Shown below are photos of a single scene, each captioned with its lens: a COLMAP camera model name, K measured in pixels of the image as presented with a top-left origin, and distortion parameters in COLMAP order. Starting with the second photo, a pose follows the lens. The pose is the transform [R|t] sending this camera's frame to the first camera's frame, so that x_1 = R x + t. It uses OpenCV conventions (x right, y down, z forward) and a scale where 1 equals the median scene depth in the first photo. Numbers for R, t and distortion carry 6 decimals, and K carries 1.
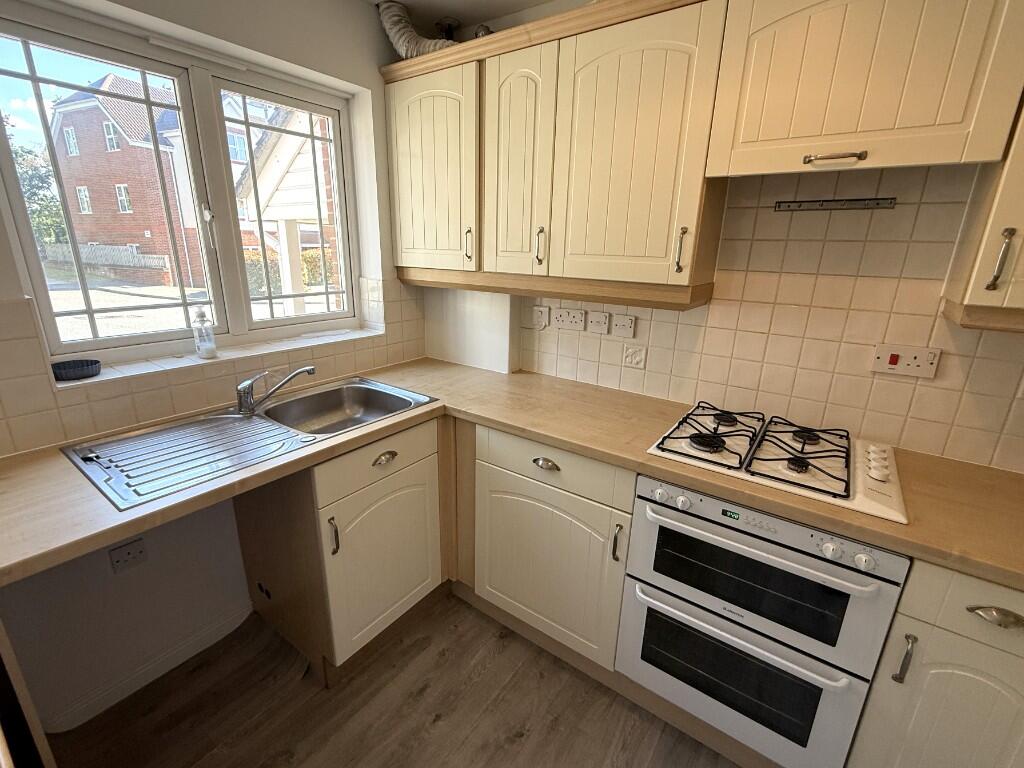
lens RADIAL K [[459.3, 0, 508.7], [0, 459.3, 385.4], [0, 0, 1]] dist [-0.001037, -0.001084]
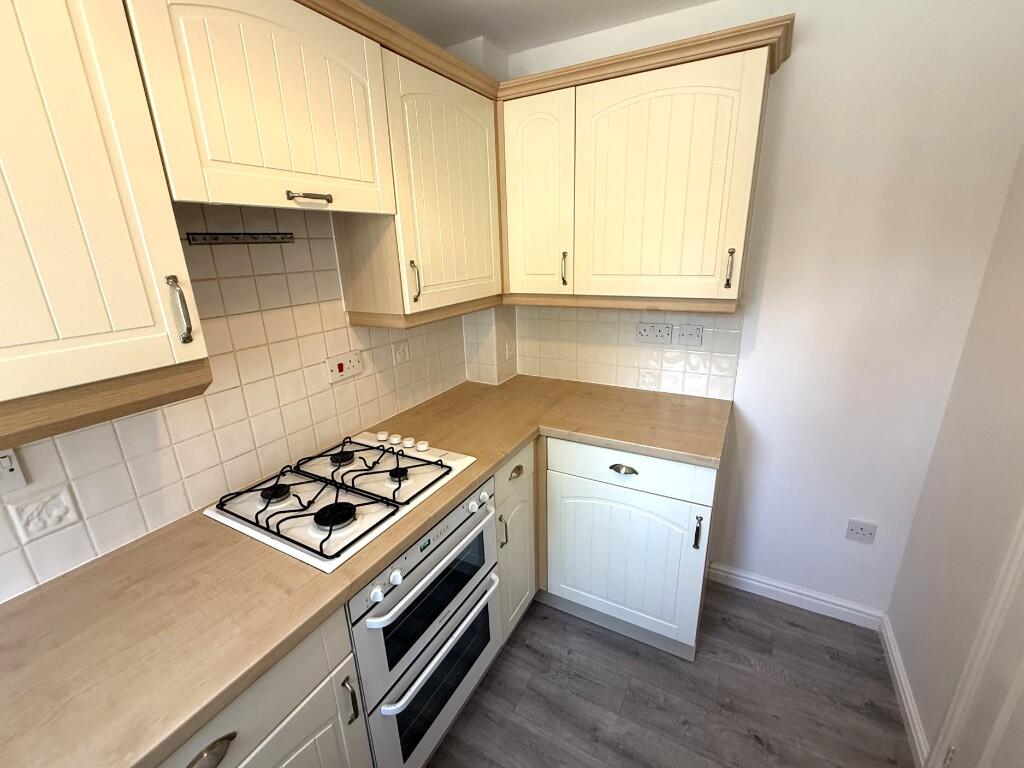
lens RADIAL K [[440.4, 0, 512.0], [0, 440.4, 384.0], [0, 0, 1]] dist [-0.003098, -0.000225]
pose [[-0.124877, -0.319338, 0.939377, -0.314430], [0.313038, 0.885748, 0.342721, -0.283550], [-0.941495, 0.336858, -0.010645, 0.635558]]
